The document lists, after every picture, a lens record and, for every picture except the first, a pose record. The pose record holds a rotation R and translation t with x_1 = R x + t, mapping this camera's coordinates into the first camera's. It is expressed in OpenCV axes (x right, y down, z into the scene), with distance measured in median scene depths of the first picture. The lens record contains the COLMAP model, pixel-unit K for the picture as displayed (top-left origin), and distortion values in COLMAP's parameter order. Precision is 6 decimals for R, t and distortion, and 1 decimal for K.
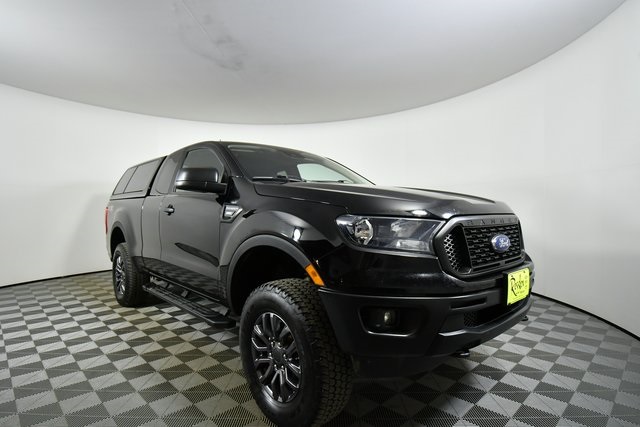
lens RADIAL K [[347.7, 0, 320.0], [0, 347.7, 213.5], [0, 0, 1]] dist [0.000636, -0.000018]
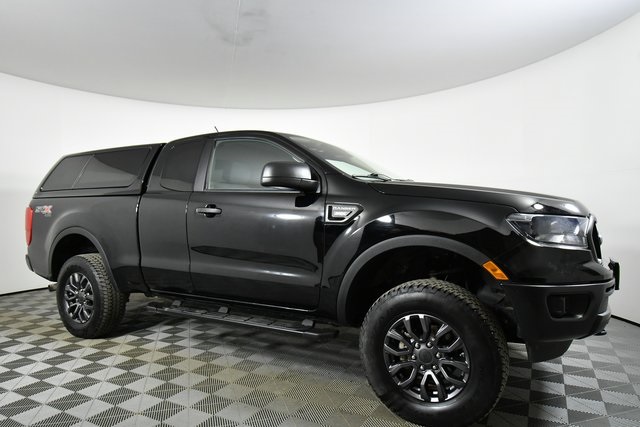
lens RADIAL K [[416.8, 0, 319.9], [0, 416.8, 208.5], [0, 0, 1]] dist [-0.009827, -0.002122]
pose [[0.957384, -0.007710, 0.288716, -0.547204], [0.011428, 0.999872, -0.011194, -0.001821], [-0.288593, 0.014016, 0.957349, -0.034521]]
